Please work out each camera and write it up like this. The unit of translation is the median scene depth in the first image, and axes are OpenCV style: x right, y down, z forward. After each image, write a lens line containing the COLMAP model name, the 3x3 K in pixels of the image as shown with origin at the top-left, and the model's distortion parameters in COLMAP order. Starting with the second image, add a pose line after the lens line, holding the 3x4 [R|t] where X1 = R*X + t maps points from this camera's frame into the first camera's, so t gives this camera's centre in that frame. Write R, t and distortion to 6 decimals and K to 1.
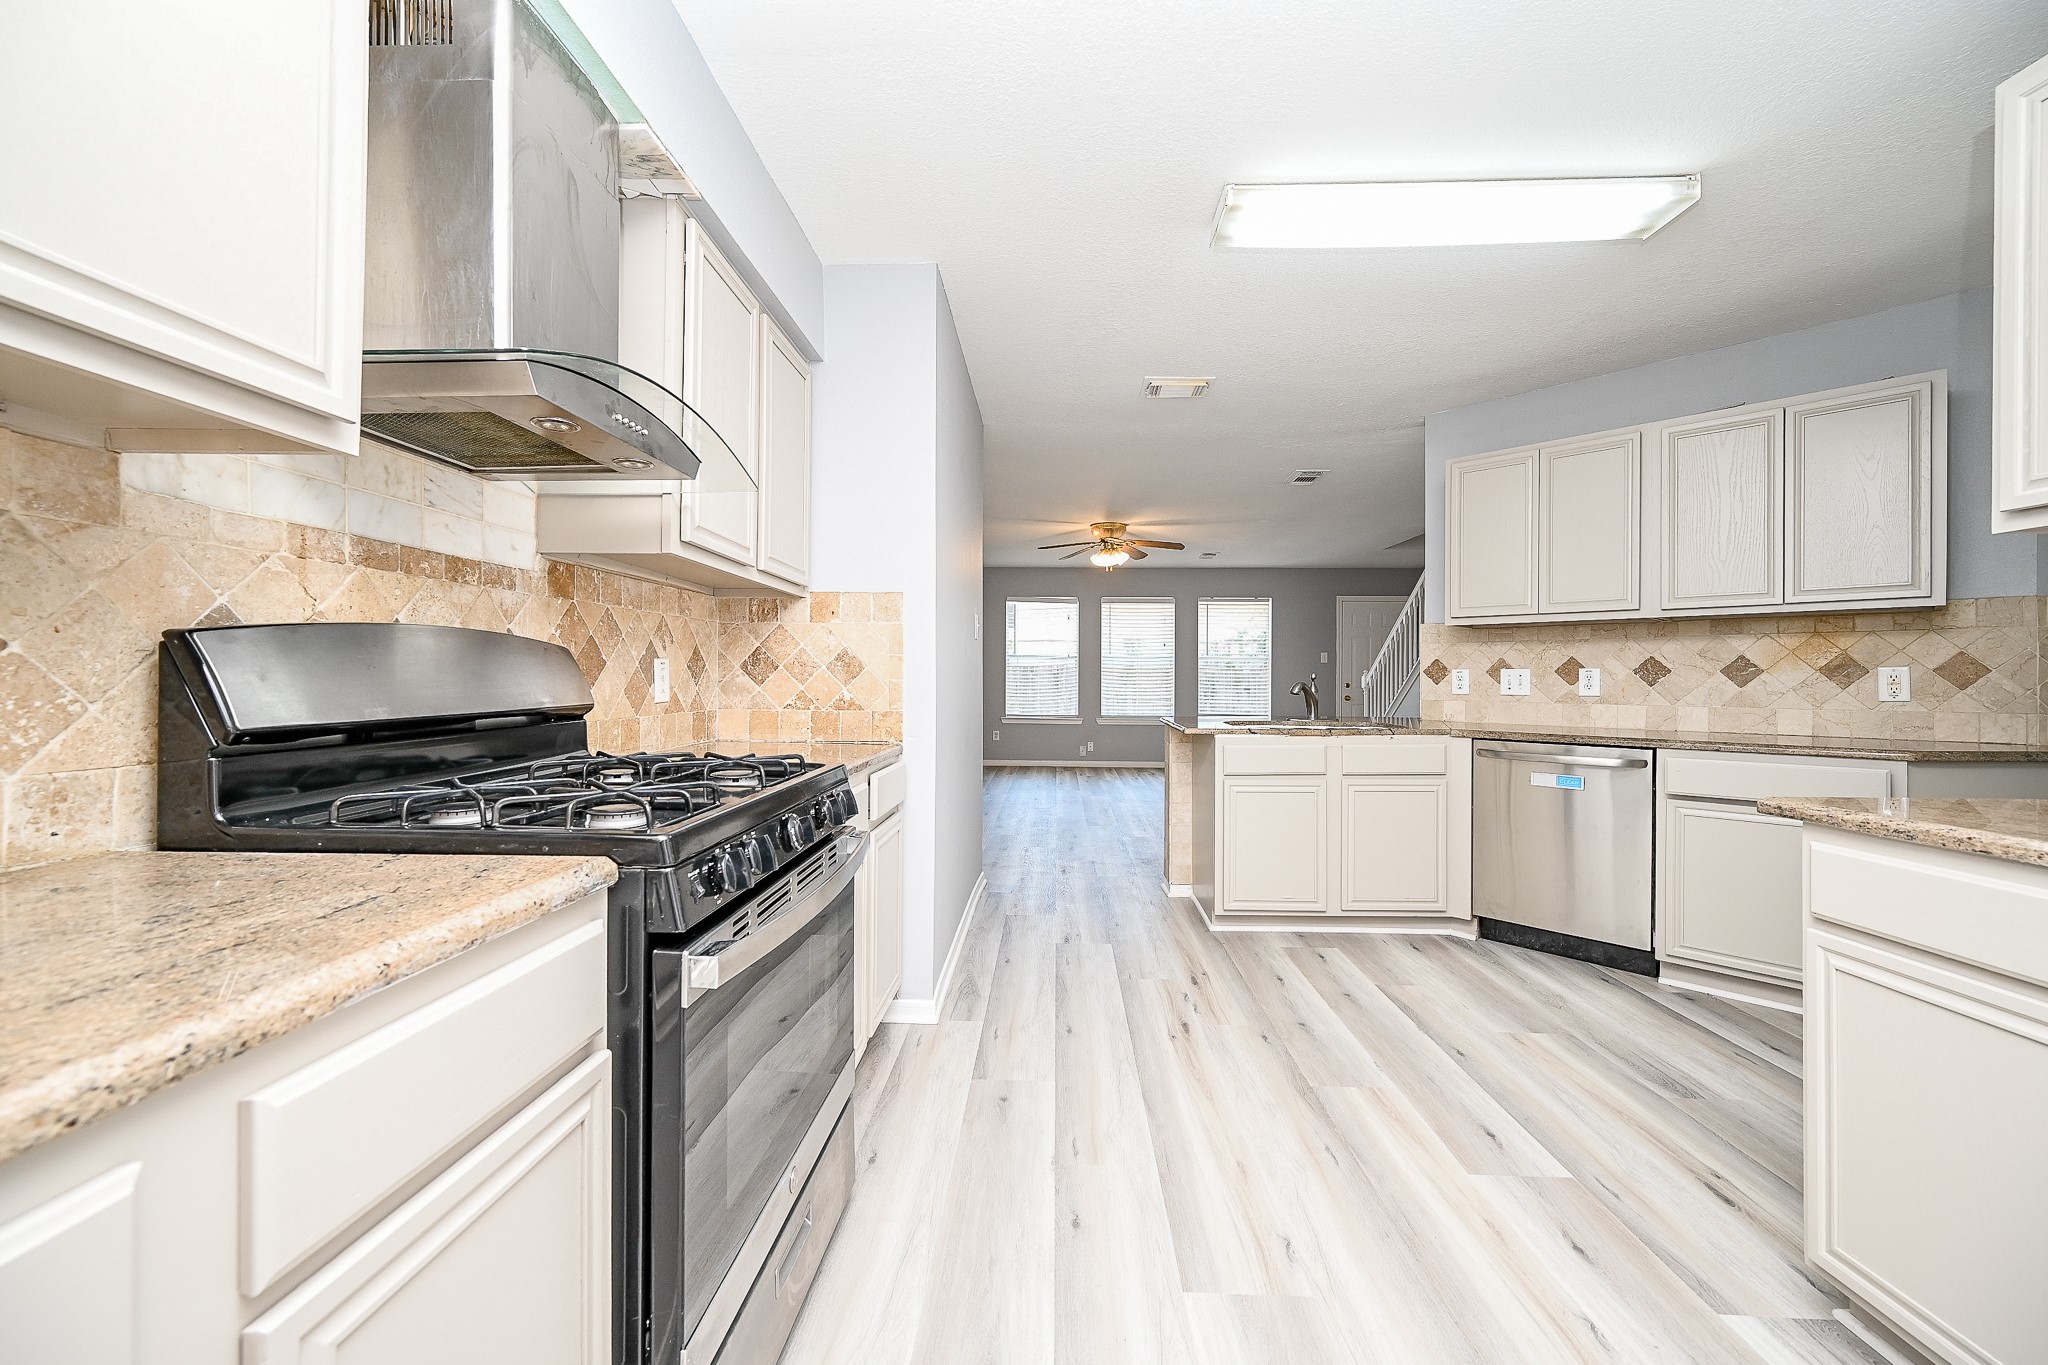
lens RADIAL K [[804.1, 0, 1021.4], [0, 804.1, 678.3], [0, 0, 1]] dist [-0.001715, -0.000097]
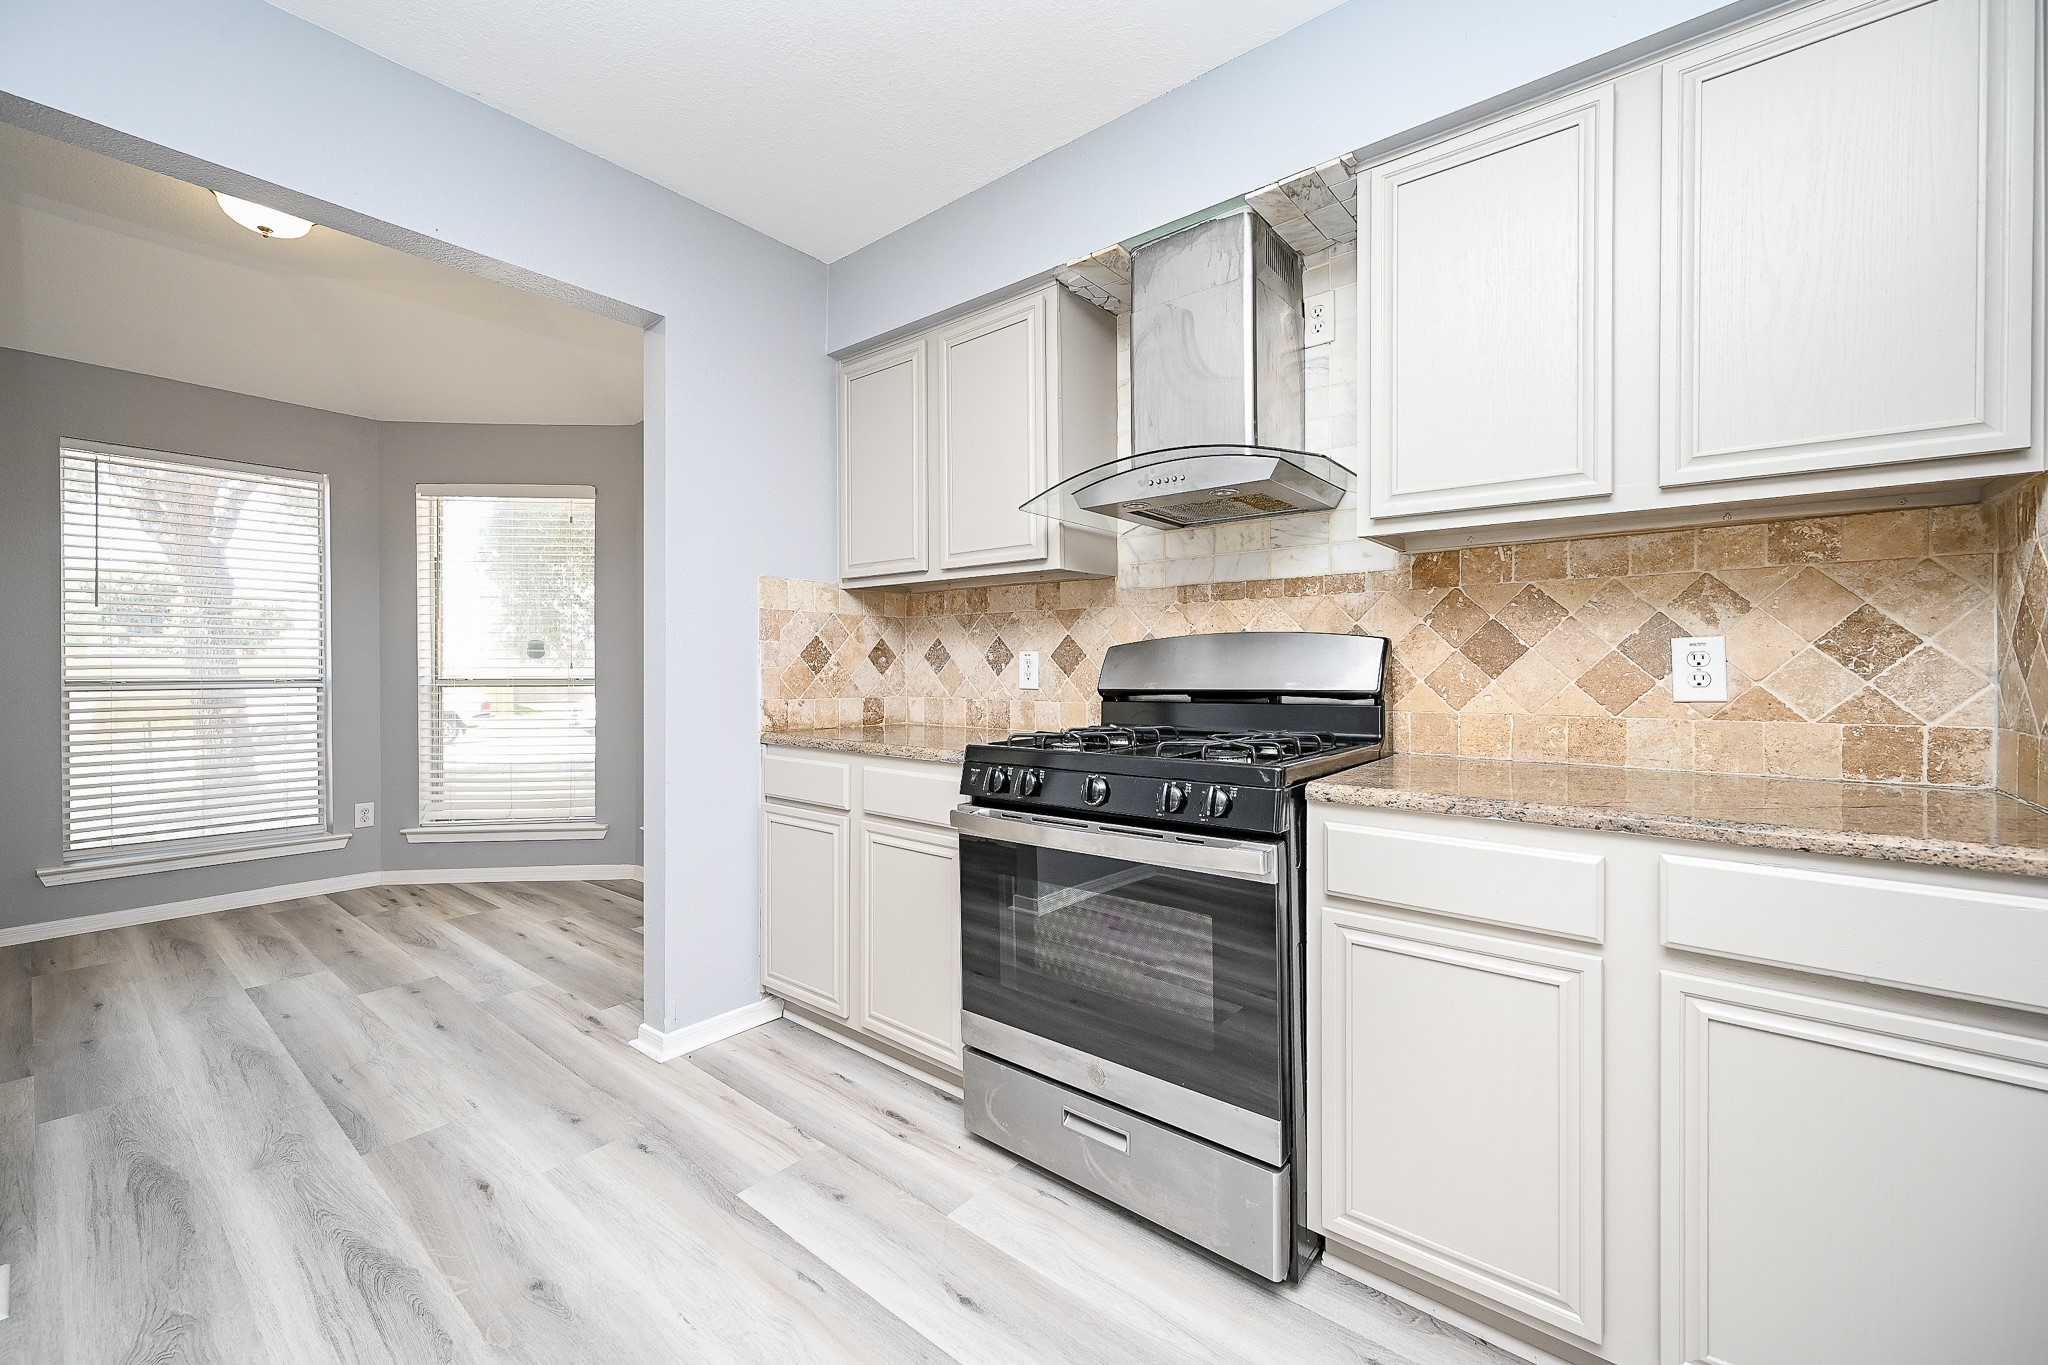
lens RADIAL K [[828.3, 0, 1013.9], [0, 828.3, 671.7], [0, 0, 1]] dist [0.001998, 0.000189]
pose [[-0.602992, -0.002826, -0.797743, 0.492062], [-0.002928, 0.999995, -0.001329, 0.007737], [0.797742, 0.001535, -0.602997, 1.021597]]
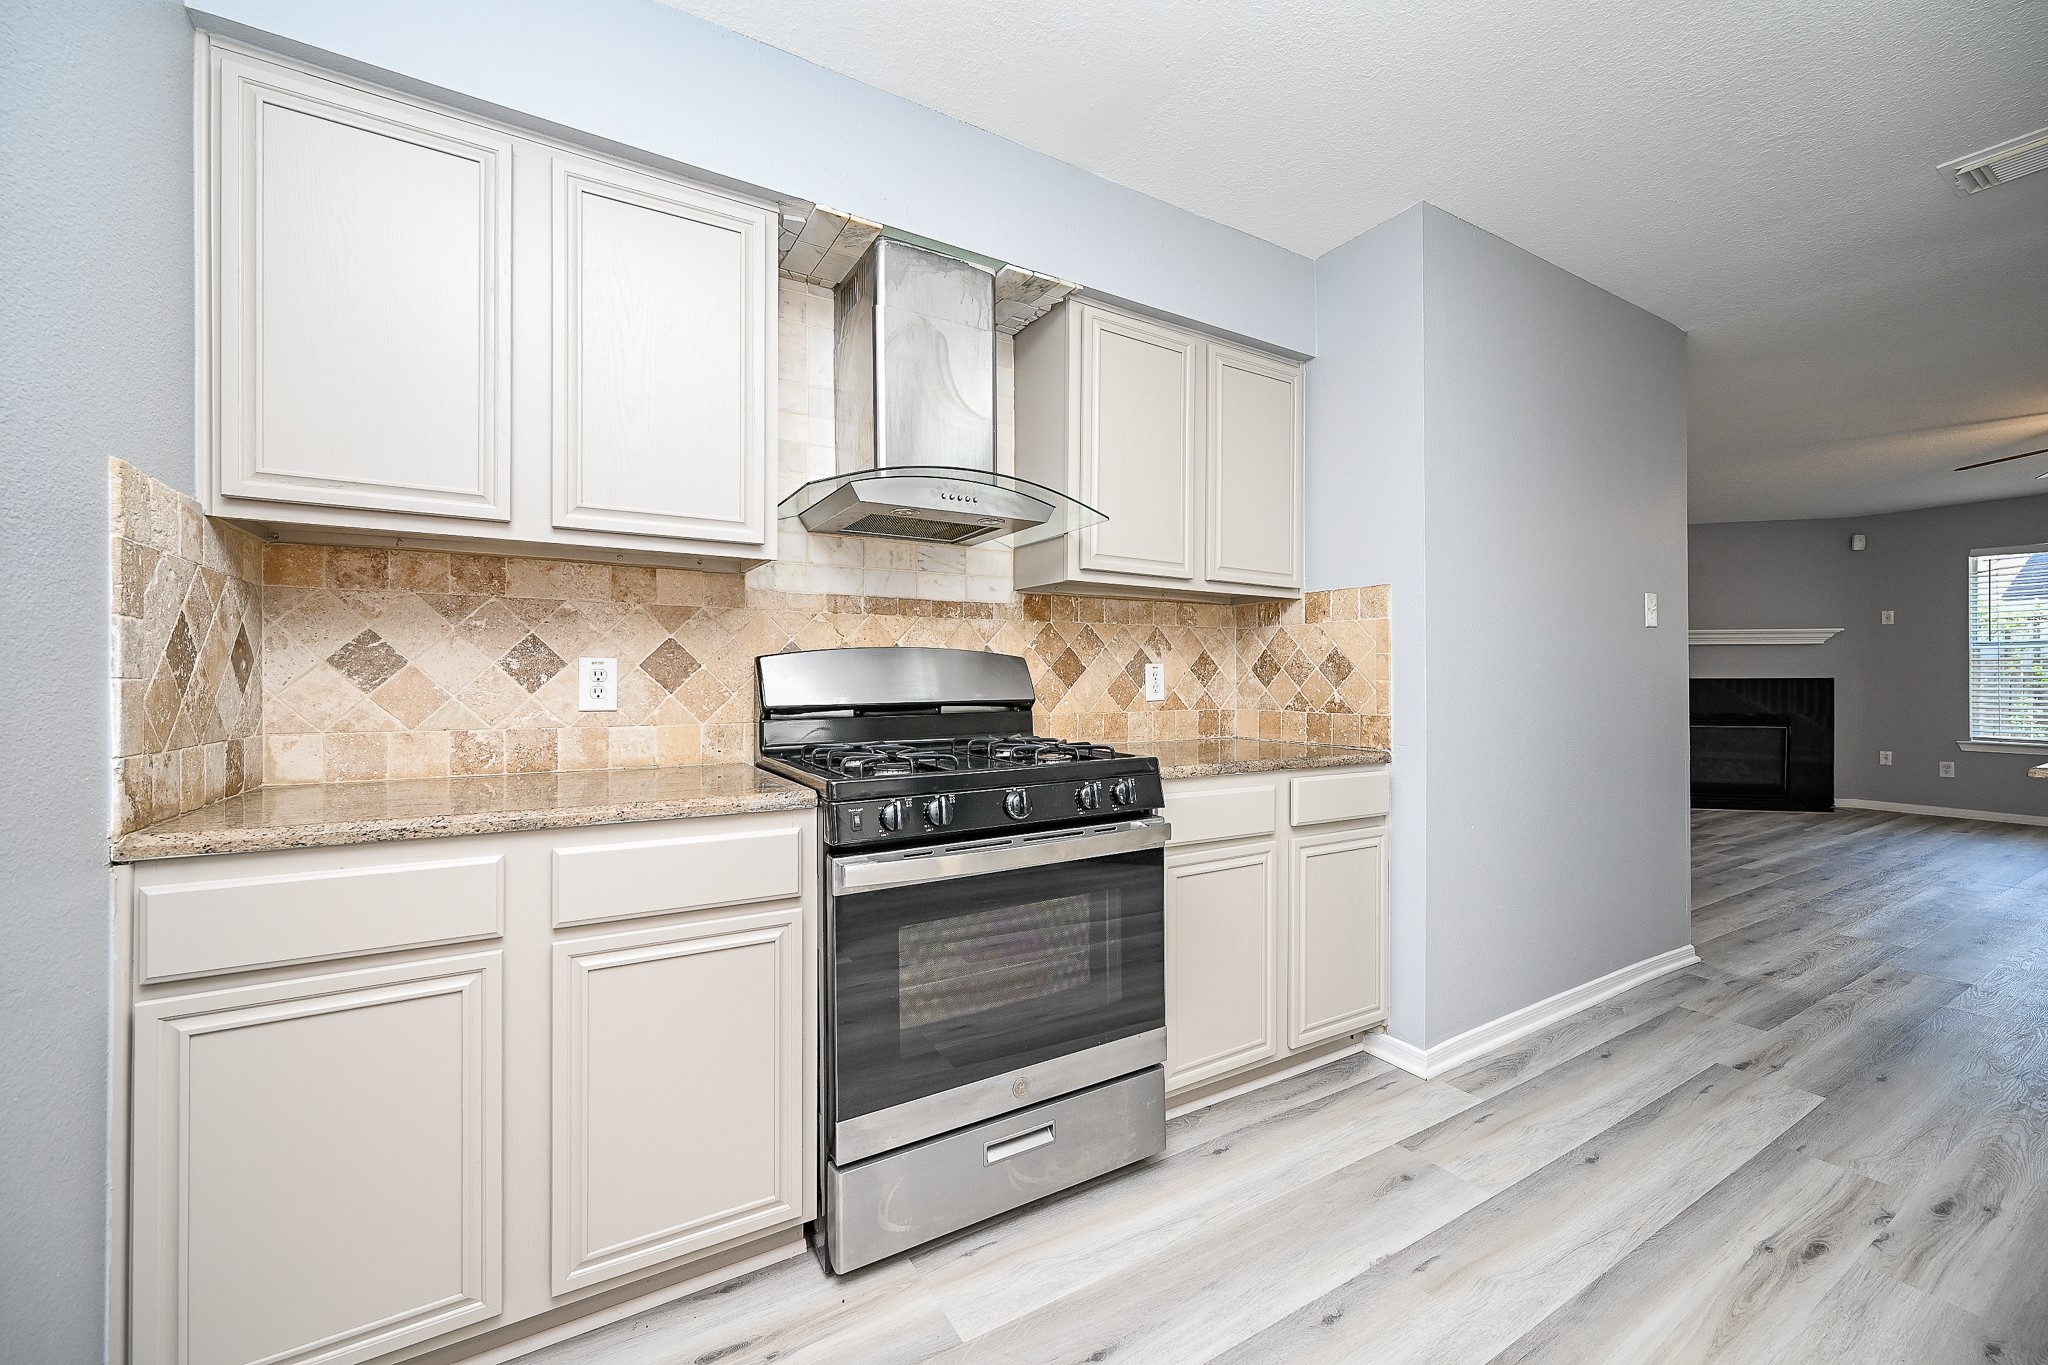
lens RADIAL K [[798.3, 0, 1026.0], [0, 798.3, 681.7], [0, 0, 1]] dist [-0.003712, 0.000178]
pose [[0.551924, -0.001916, -0.833892, 0.454504], [0.002294, 0.999997, -0.000779, 0.002830], [0.833891, -0.001483, 0.551927, 0.205737]]
